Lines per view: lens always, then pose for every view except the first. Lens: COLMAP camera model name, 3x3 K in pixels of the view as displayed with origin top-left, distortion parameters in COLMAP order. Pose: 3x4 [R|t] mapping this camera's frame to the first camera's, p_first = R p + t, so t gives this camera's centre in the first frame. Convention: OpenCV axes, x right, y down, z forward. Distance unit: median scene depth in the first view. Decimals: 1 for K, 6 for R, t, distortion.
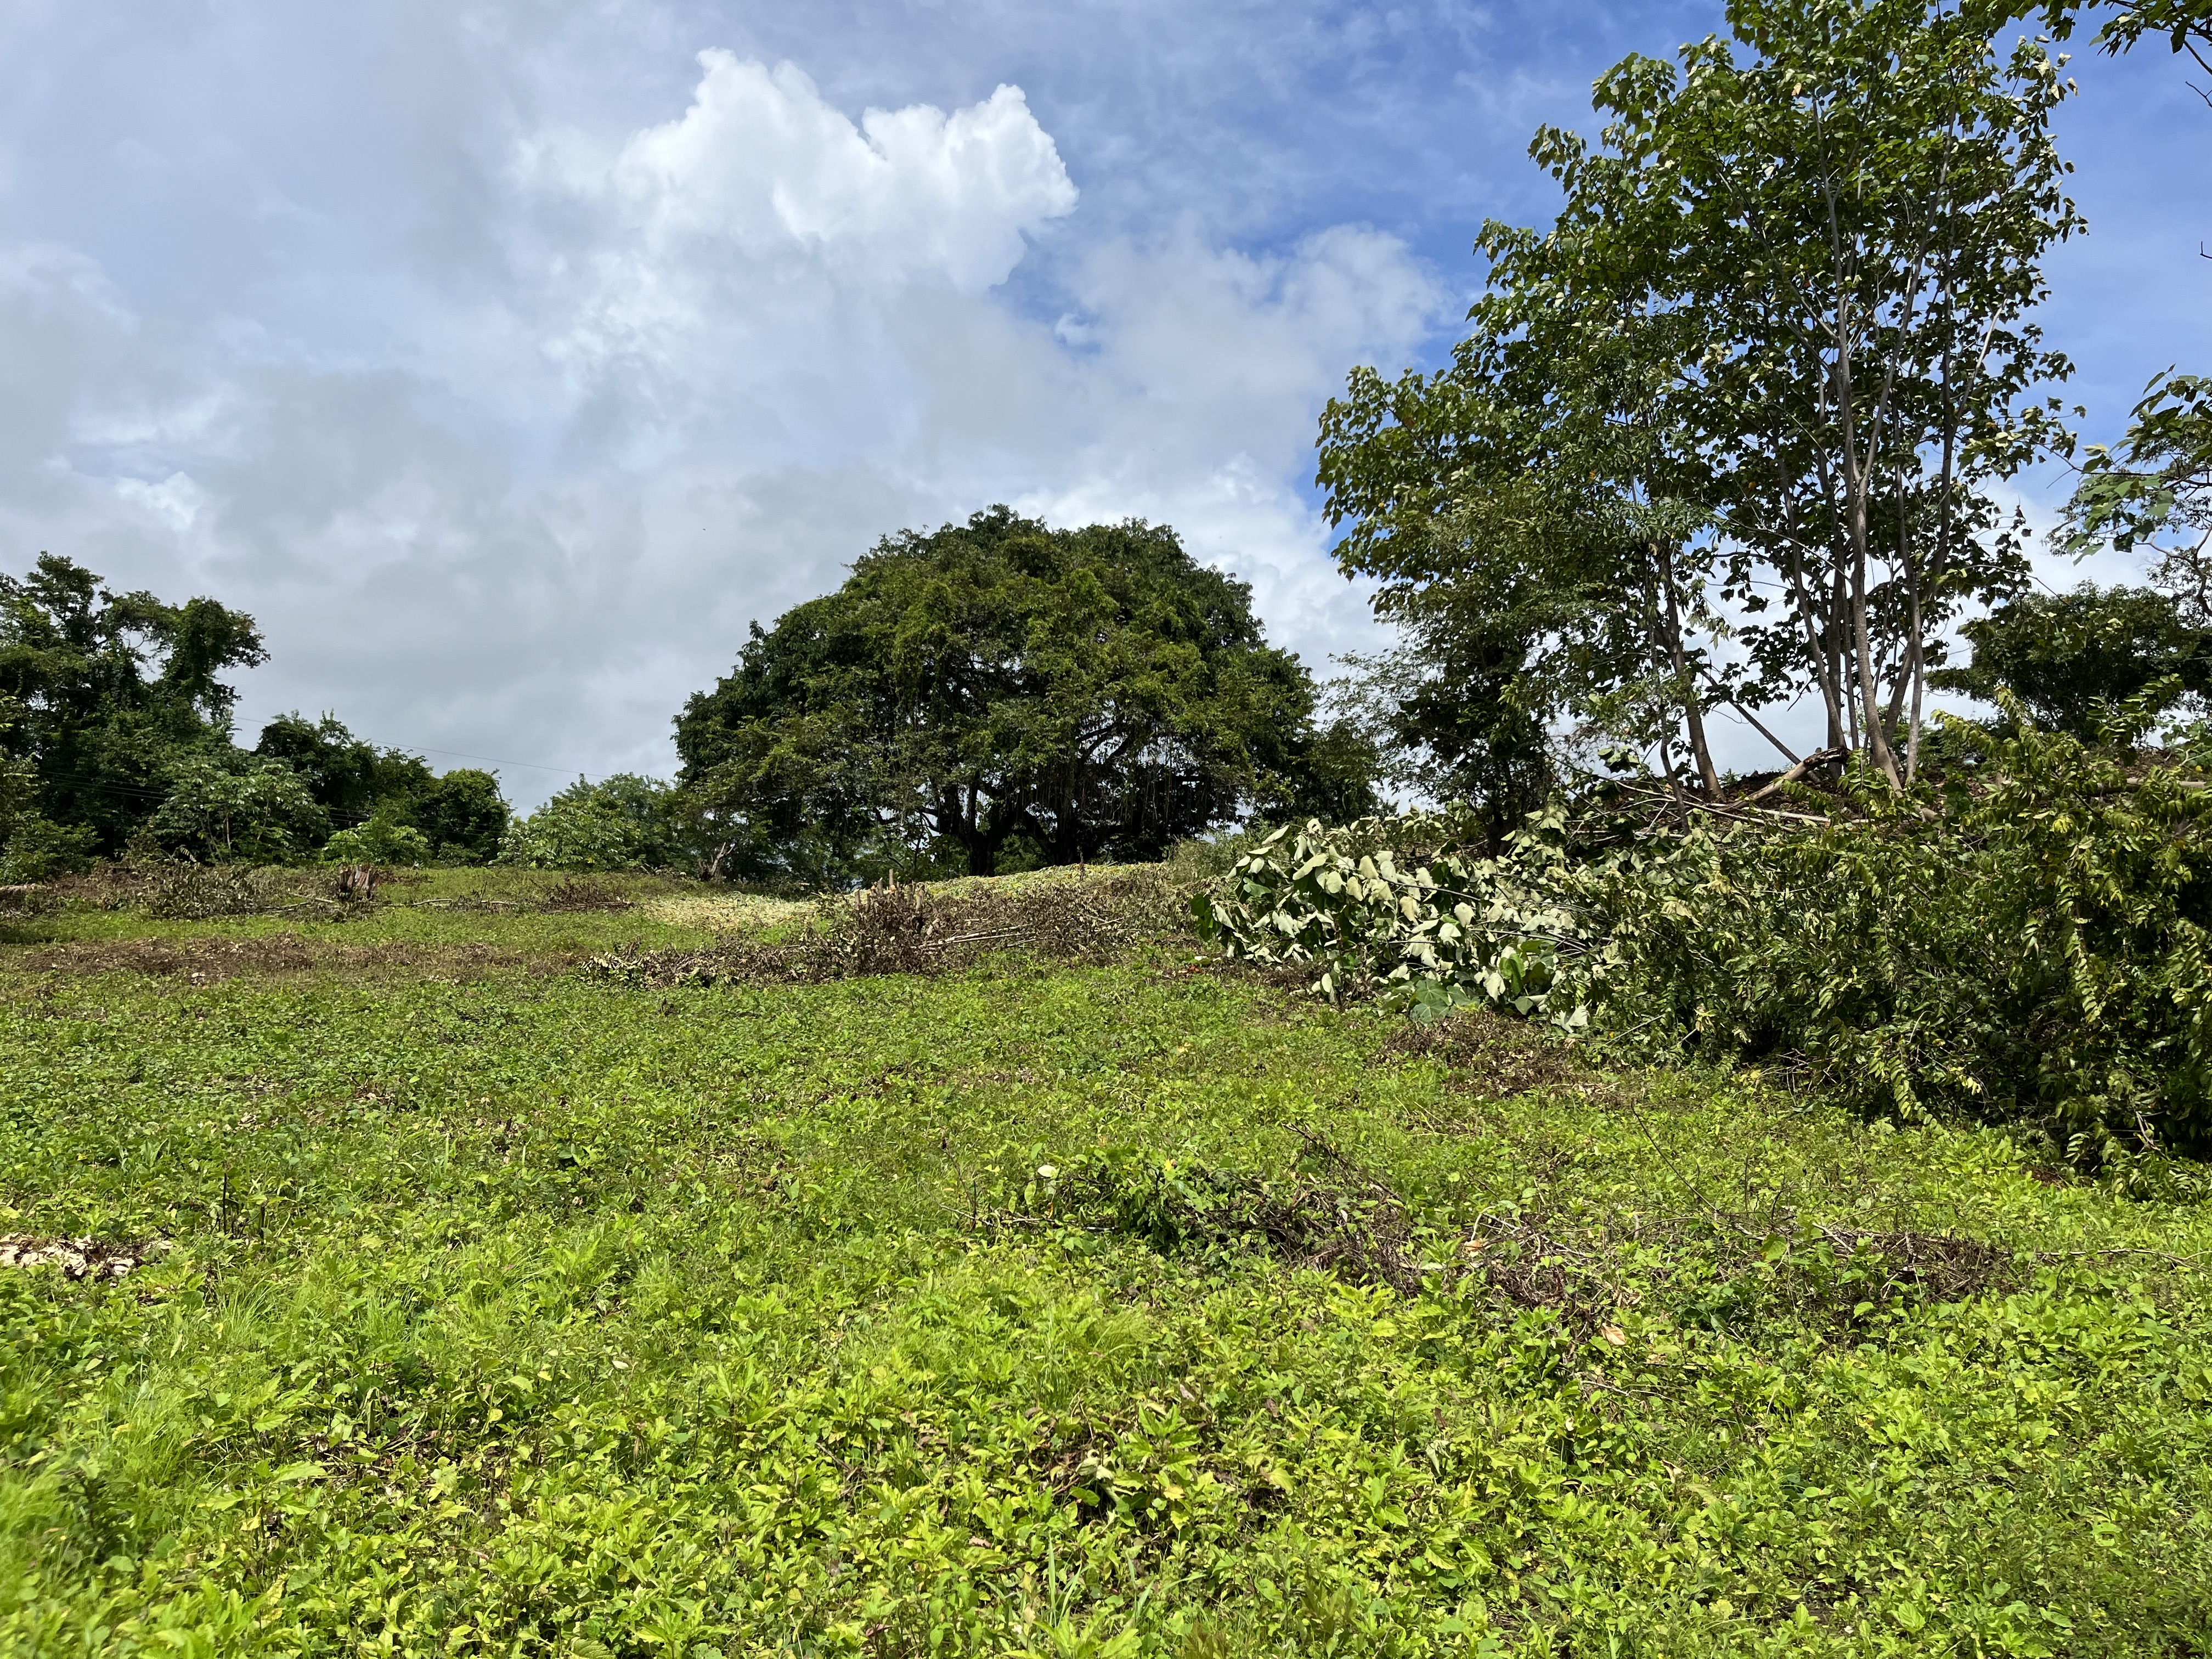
lens RADIAL K [[1636.7, 0, 1124.8], [0, 1636.7, 856.4], [0, 0, 1]] dist [0.039822, -0.078605]
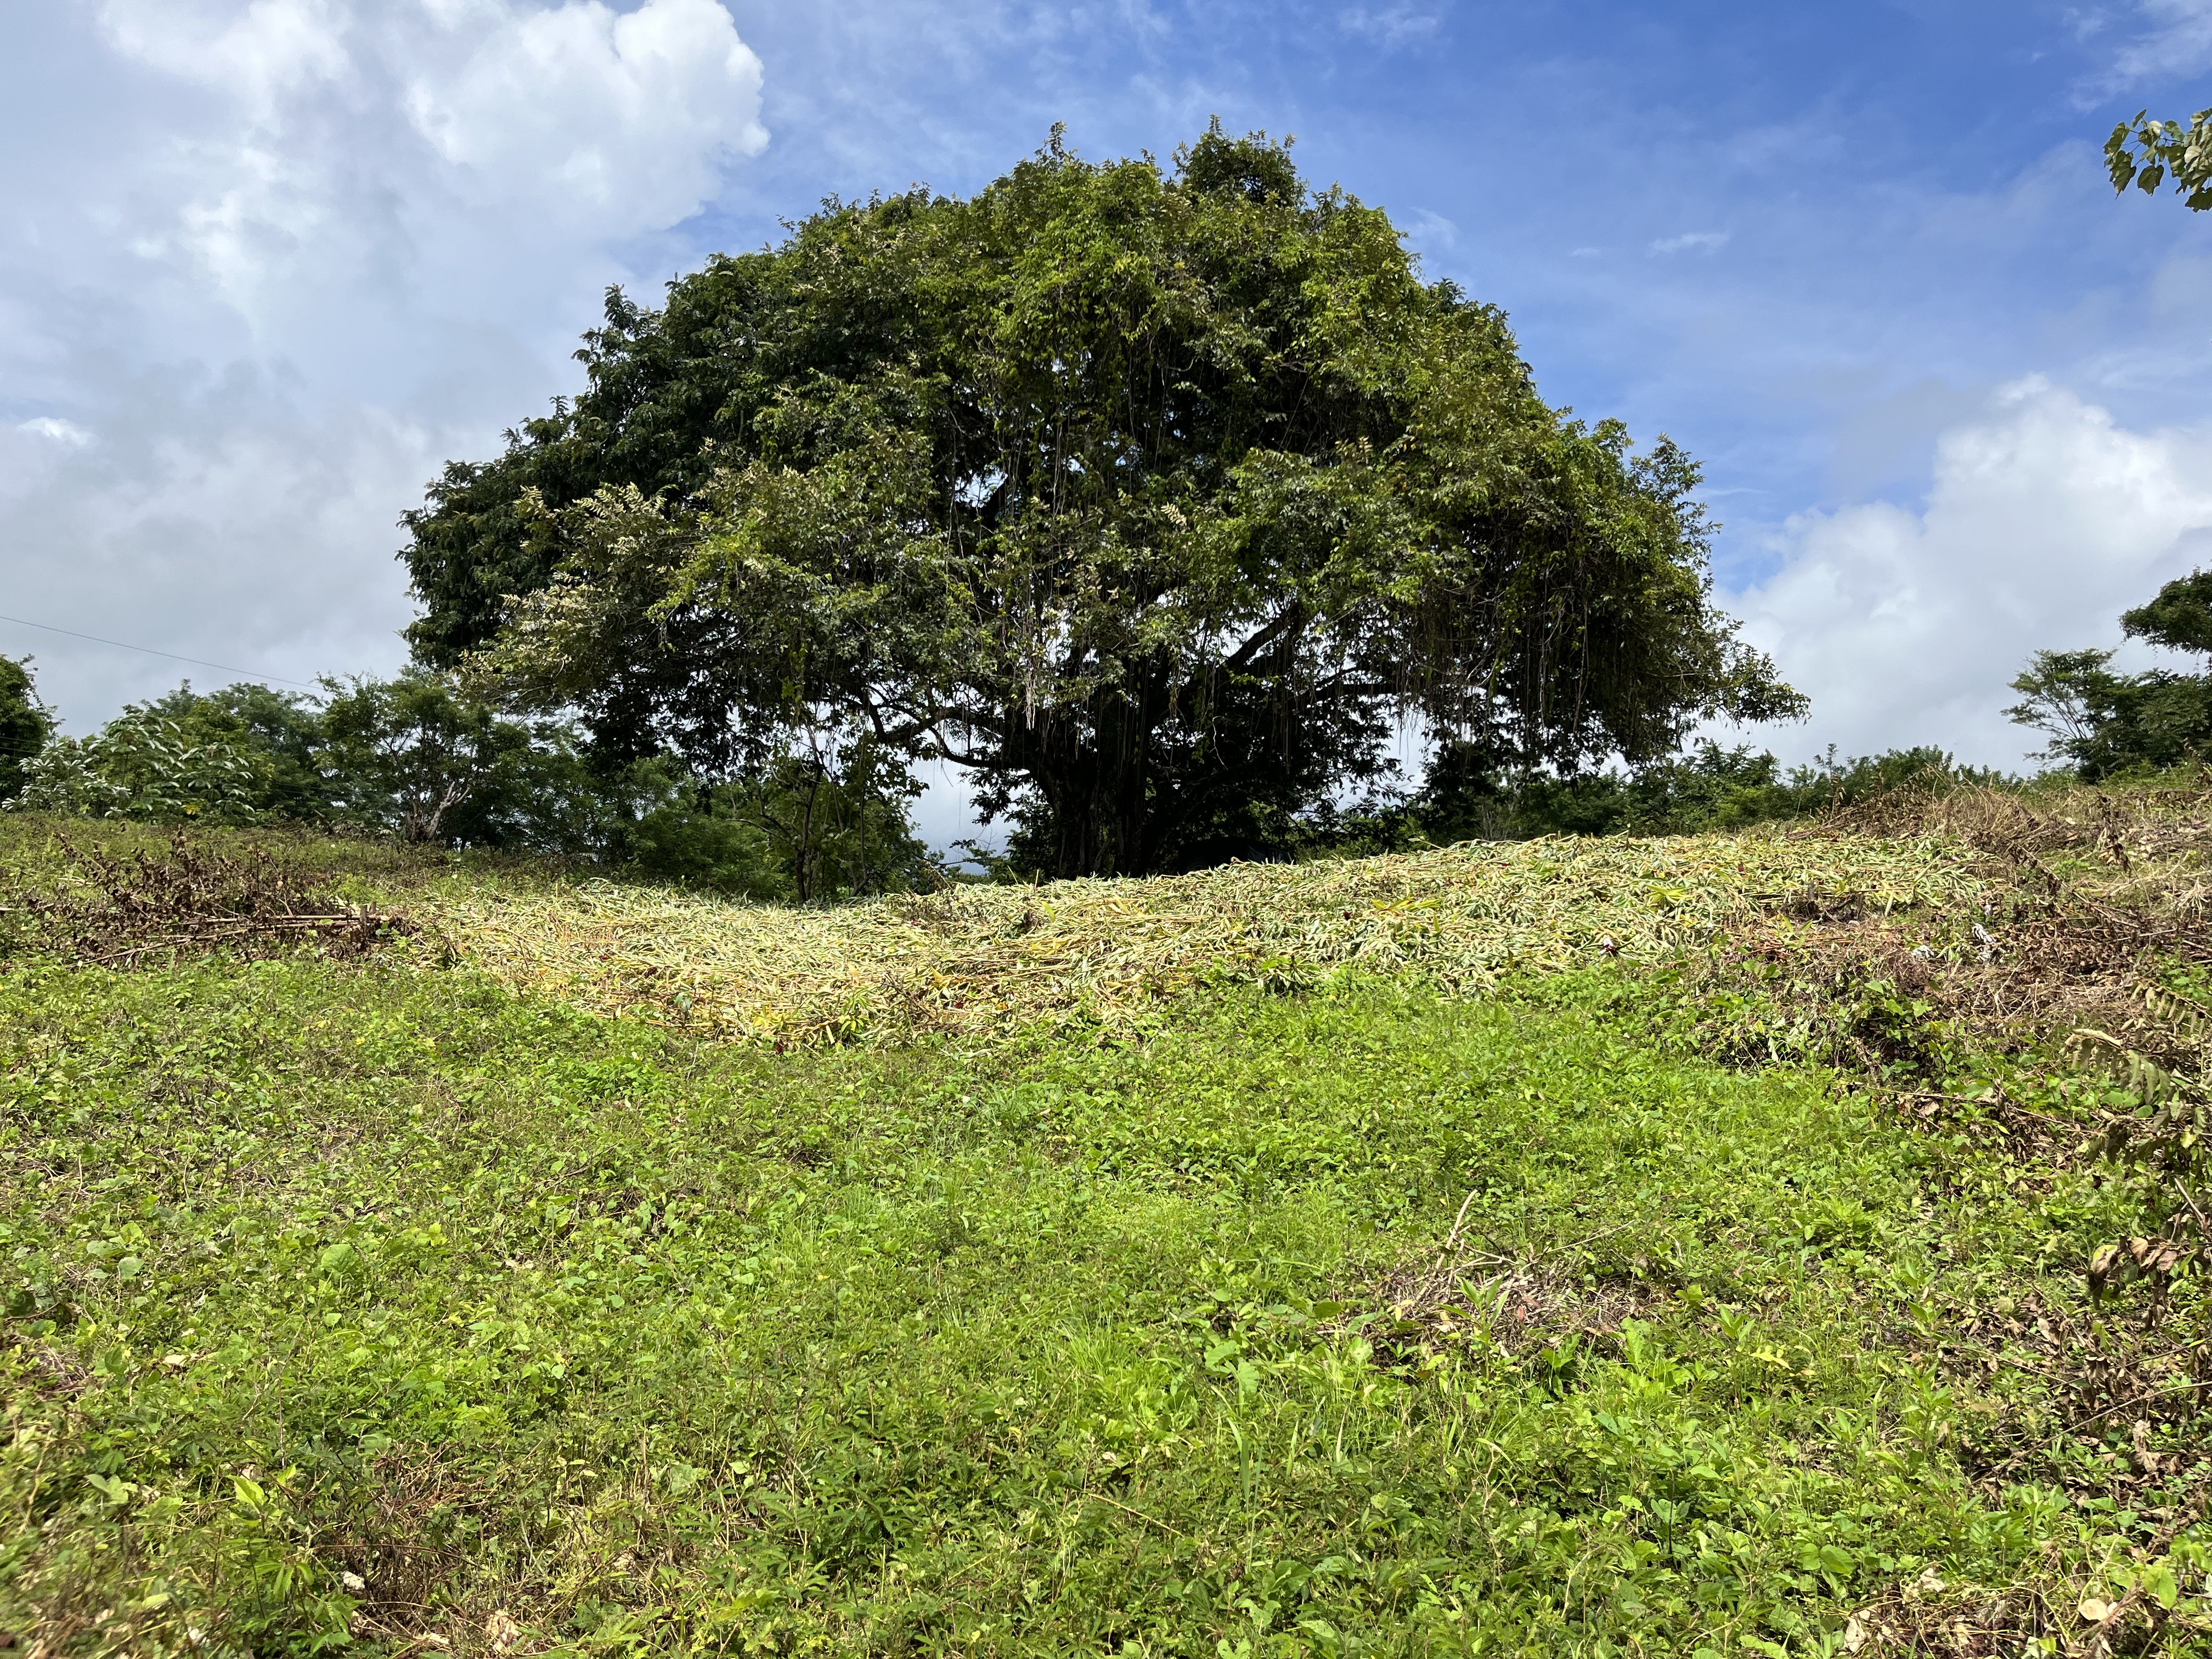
lens RADIAL K [[1636.7, 0, 1112.9], [0, 1636.7, 810.0], [0, 0, 1]] dist [0.039822, -0.078605]
pose [[0.979278, 0.034945, 0.199485, -0.177312], [-0.032170, 0.999335, -0.017137, 0.004783], [-0.199952, 0.010365, 0.979751, 0.526551]]
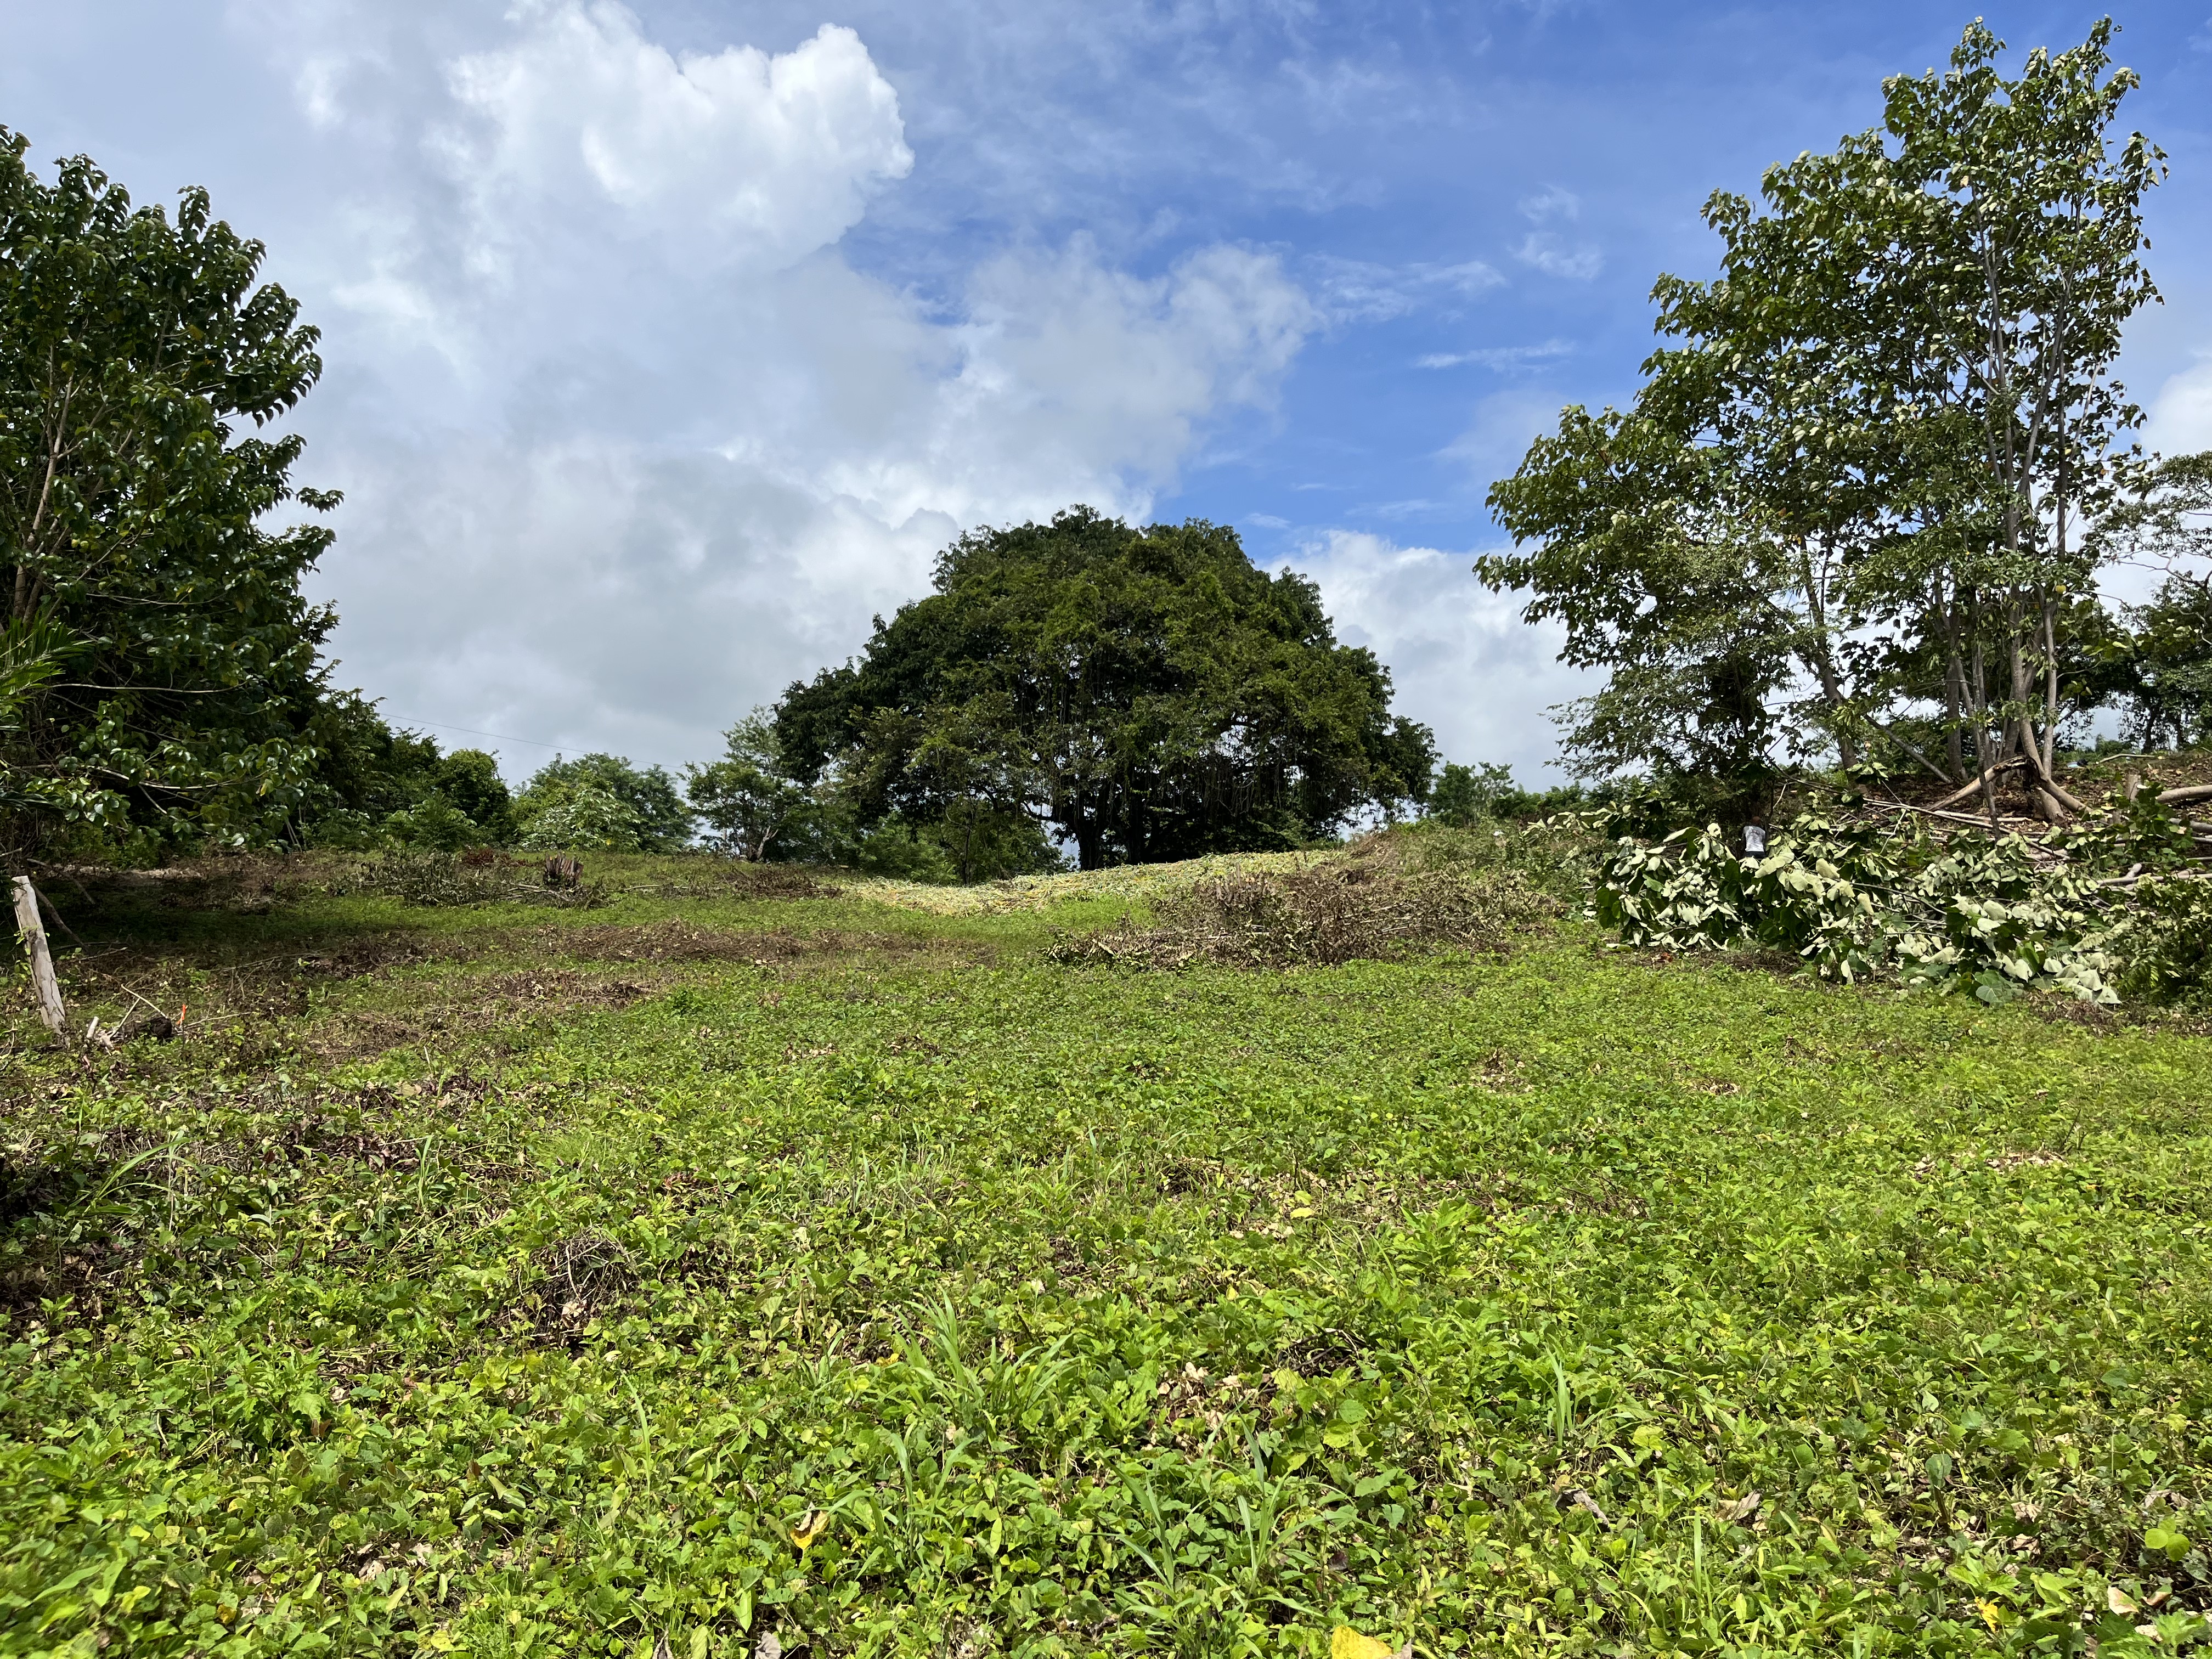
lens RADIAL K [[1636.7, 0, 1108.9], [0, 1636.7, 834.3], [0, 0, 1]] dist [0.039822, -0.078605]
pose [[0.995373, 0.003052, 0.096035, -0.180064], [-0.003171, 0.999994, 0.001092, -0.006537], [-0.096031, -0.001392, 0.995377, -0.045073]]
